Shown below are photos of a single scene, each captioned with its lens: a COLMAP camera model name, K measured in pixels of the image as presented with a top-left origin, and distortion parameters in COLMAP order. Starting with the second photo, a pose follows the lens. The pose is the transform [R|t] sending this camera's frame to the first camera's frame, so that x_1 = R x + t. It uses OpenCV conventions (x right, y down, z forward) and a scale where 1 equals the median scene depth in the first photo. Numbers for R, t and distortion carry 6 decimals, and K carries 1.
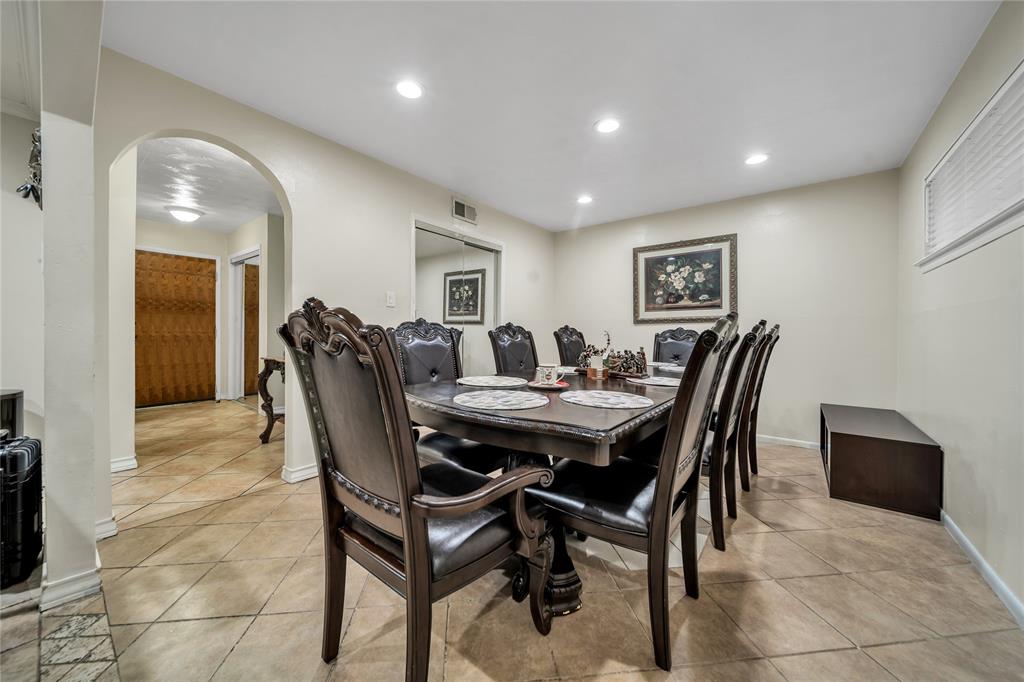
lens RADIAL K [[363.1, 0, 505.4], [0, 363.1, 334.6], [0, 0, 1]] dist [-0.003887, -0.000131]
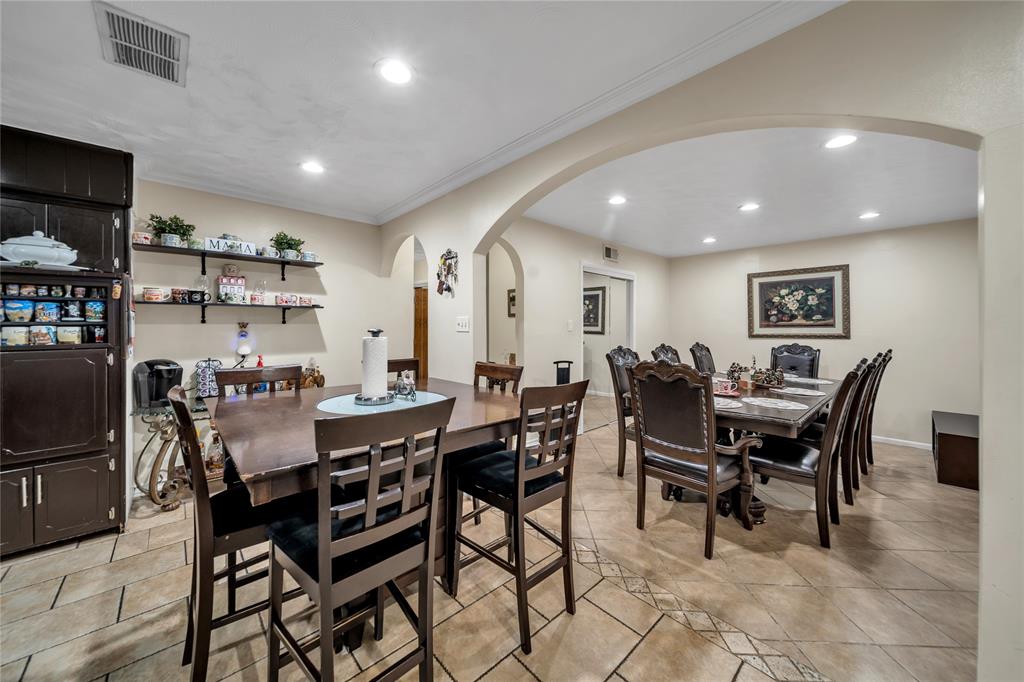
lens RADIAL K [[363.1, 0, 505.3], [0, 363.1, 325.6], [0, 0, 1]] dist [-0.003887, -0.000131]
pose [[0.986024, -0.002681, -0.166581, -0.266661], [0.001299, 0.999964, -0.008406, -0.068952], [0.166597, 0.008072, 0.985992, -0.344062]]
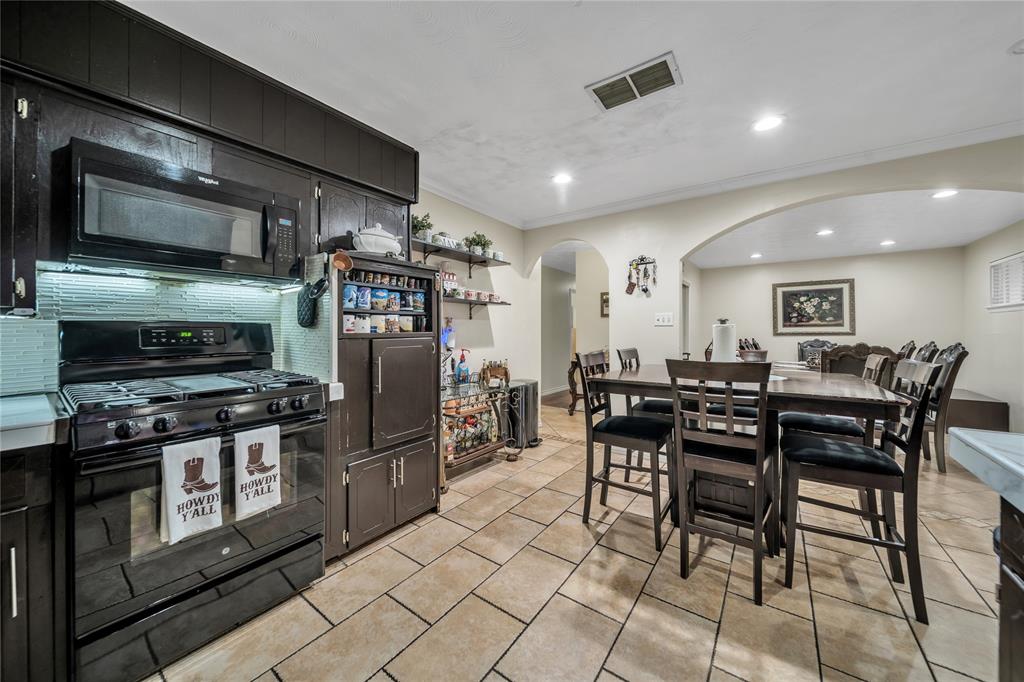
lens RADIAL K [[363.1, 0, 507.2], [0, 363.1, 330.0], [0, 0, 1]] dist [-0.003887, -0.000131]
pose [[0.999628, -0.002883, 0.027107, -0.868173], [0.003218, 0.999919, -0.012345, -0.043078], [-0.027069, 0.012427, 0.999556, -0.492933]]
